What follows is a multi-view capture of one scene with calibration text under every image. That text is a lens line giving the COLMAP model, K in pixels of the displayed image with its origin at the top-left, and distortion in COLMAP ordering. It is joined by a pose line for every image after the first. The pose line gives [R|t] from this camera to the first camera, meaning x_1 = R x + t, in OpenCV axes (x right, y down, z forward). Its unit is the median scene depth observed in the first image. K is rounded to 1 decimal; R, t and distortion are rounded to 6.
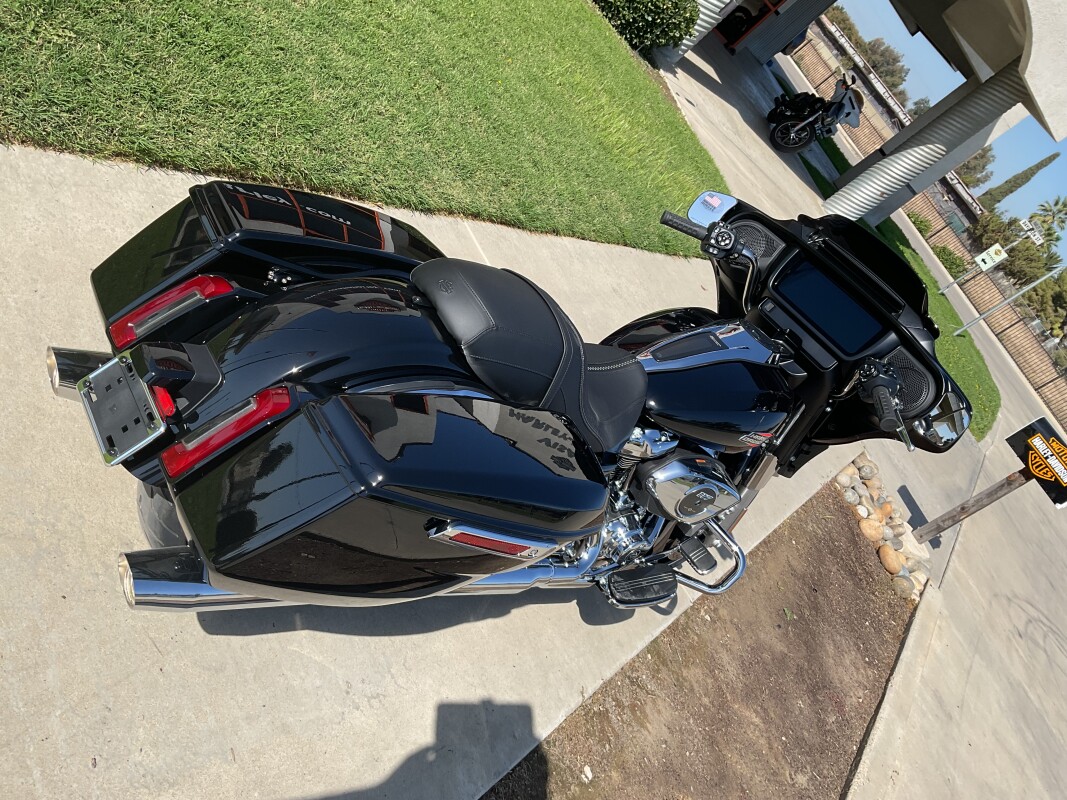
lens RADIAL K [[890.1, 0, 533.5], [0, 890.1, 400.0], [0, 0, 1]] dist [0.015600, -0.040545]
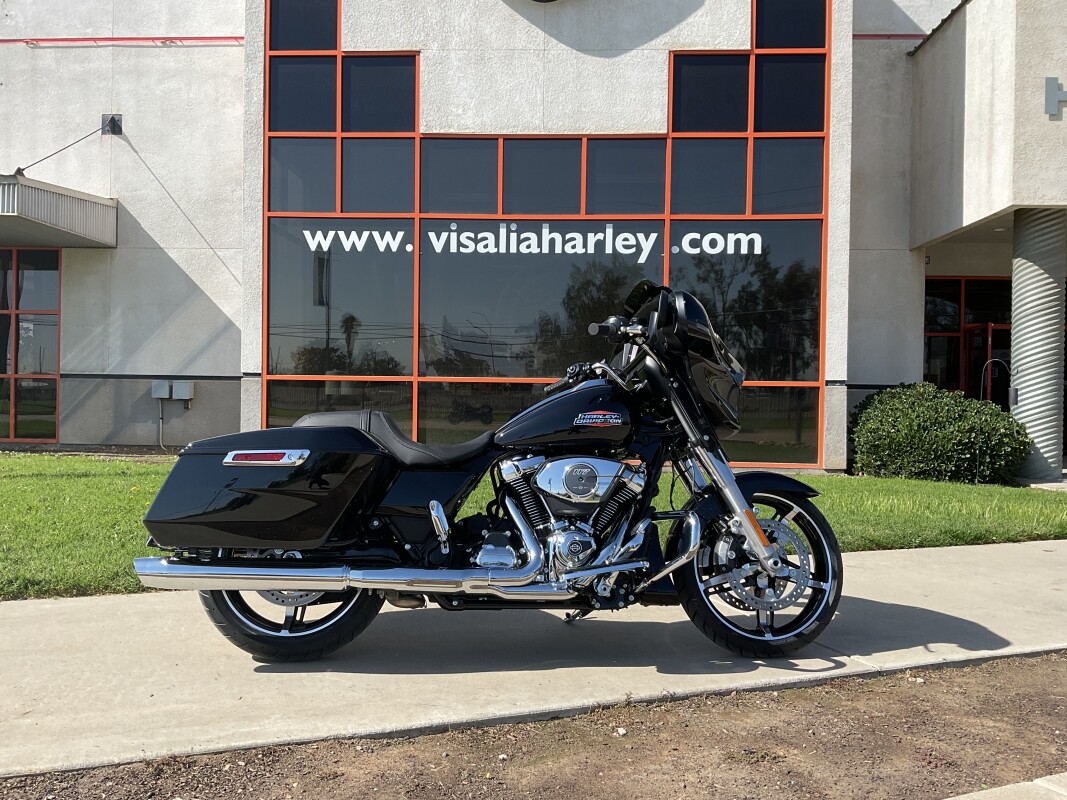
lens RADIAL K [[878.9, 0, 539.2], [0, 878.9, 428.8], [0, 0, 1]] dist [0.030993, -0.071266]
pose [[0.646796, -0.694657, -0.314811, 0.687569], [0.222868, 0.566916, -0.793055, 1.226674], [0.729373, 0.442784, 0.521496, 0.294102]]
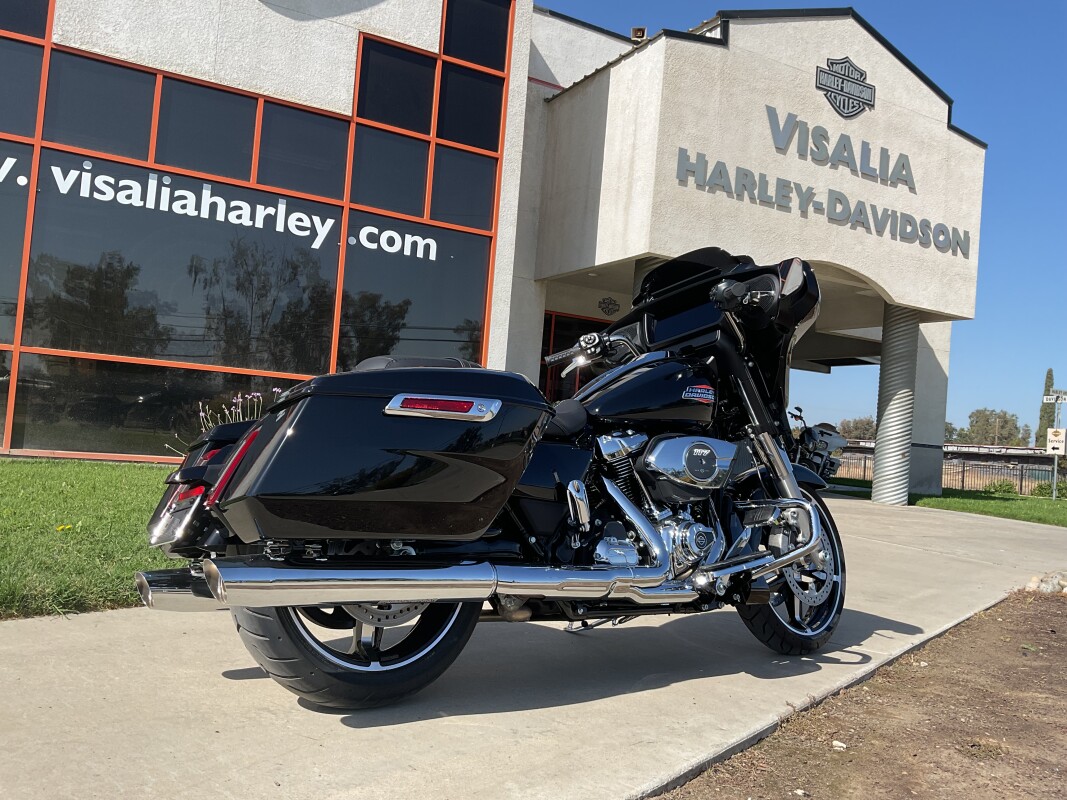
lens RADIAL K [[880.0, 0, 532.5], [0, 880.0, 411.8], [0, 0, 1]] dist [0.099485, -0.217553]
pose [[0.750262, -0.653007, 0.103389, -0.055644], [0.574524, 0.566566, -0.590700, 0.705487], [0.327154, 0.502579, 0.800240, 0.003984]]
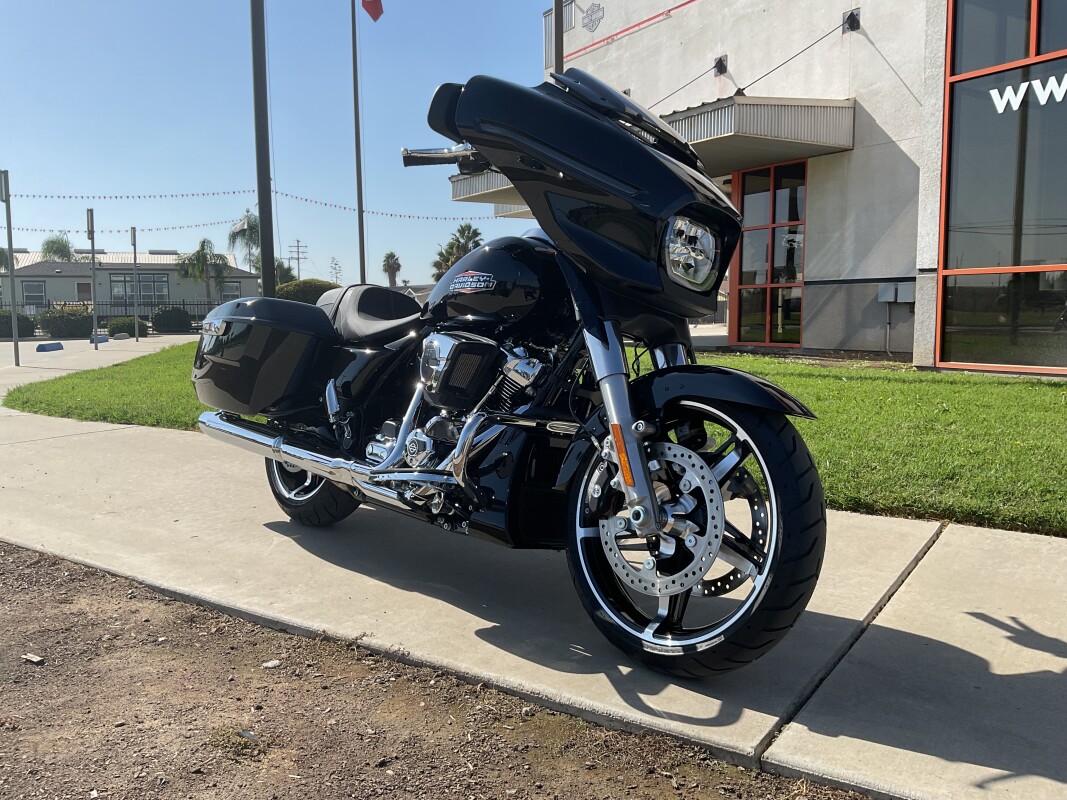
lens RADIAL K [[878.9, 0, 539.2], [0, 878.9, 428.8], [0, 0, 1]] dist [0.030993, -0.071266]
pose [[0.107447, -0.617315, -0.779344, 1.057869], [-0.538032, 0.623076, -0.567713, 0.746438], [0.836048, 0.480312, -0.265187, 1.613233]]
